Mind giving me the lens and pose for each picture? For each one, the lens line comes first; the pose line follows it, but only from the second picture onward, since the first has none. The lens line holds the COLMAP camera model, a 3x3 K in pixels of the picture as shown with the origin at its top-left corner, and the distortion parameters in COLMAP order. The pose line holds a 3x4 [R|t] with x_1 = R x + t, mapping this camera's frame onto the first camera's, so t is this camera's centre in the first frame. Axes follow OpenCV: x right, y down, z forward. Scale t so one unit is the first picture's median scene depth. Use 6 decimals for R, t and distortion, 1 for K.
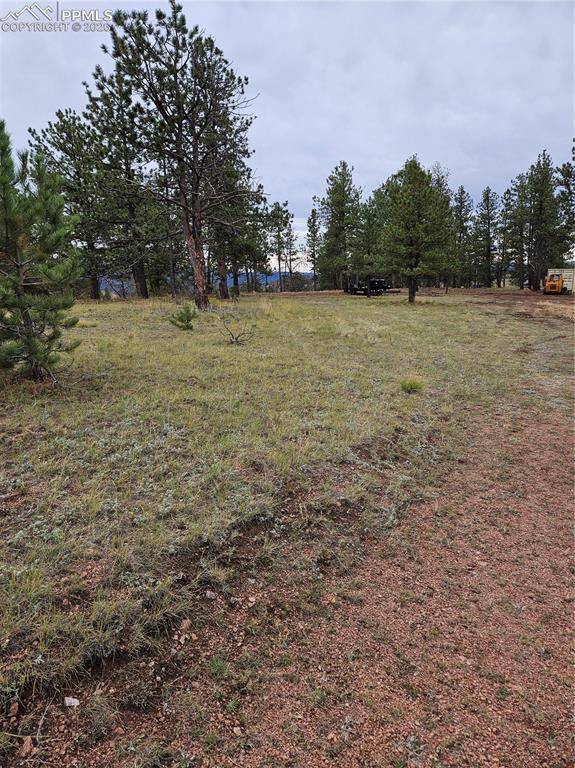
lens RADIAL K [[512.7, 0, 282.8], [0, 512.7, 378.8], [0, 0, 1]] dist [0.078361, -0.060732]
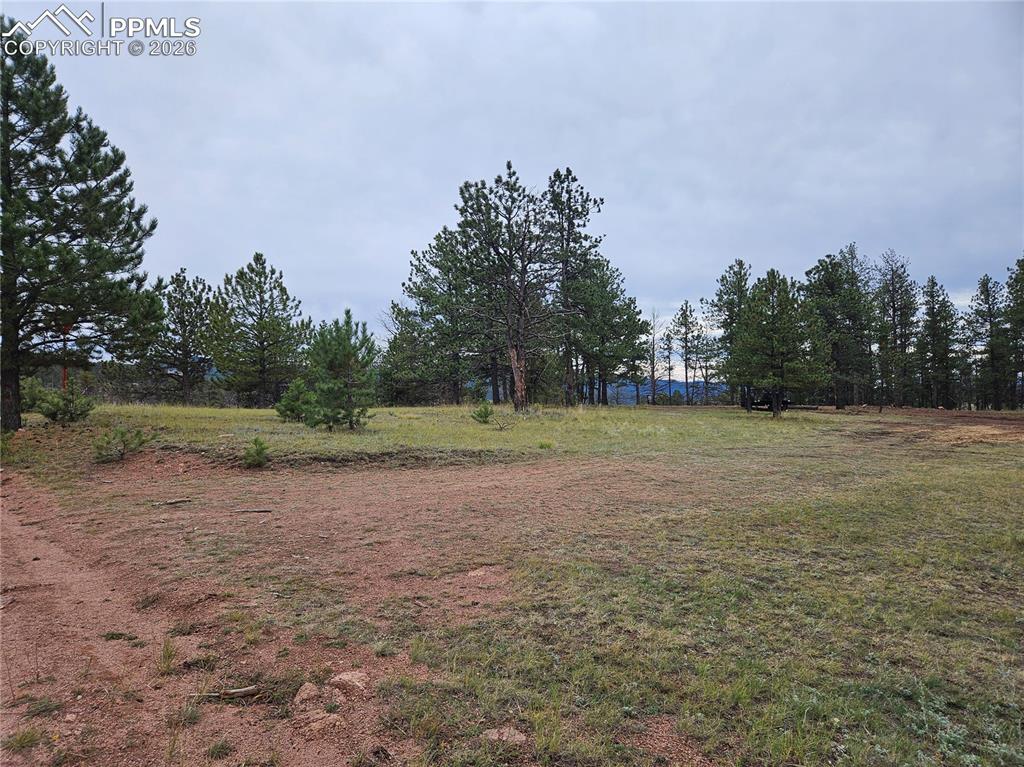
lens RADIAL K [[683.6, 0, 506.3], [0, 683.6, 388.4], [0, 0, 1]] dist [0.078361, -0.060732]
pose [[0.949397, 0.020253, -0.313424, 0.159290], [-0.080180, 0.980482, -0.179517, 0.047043], [0.303671, 0.195563, 0.932491, -0.222660]]
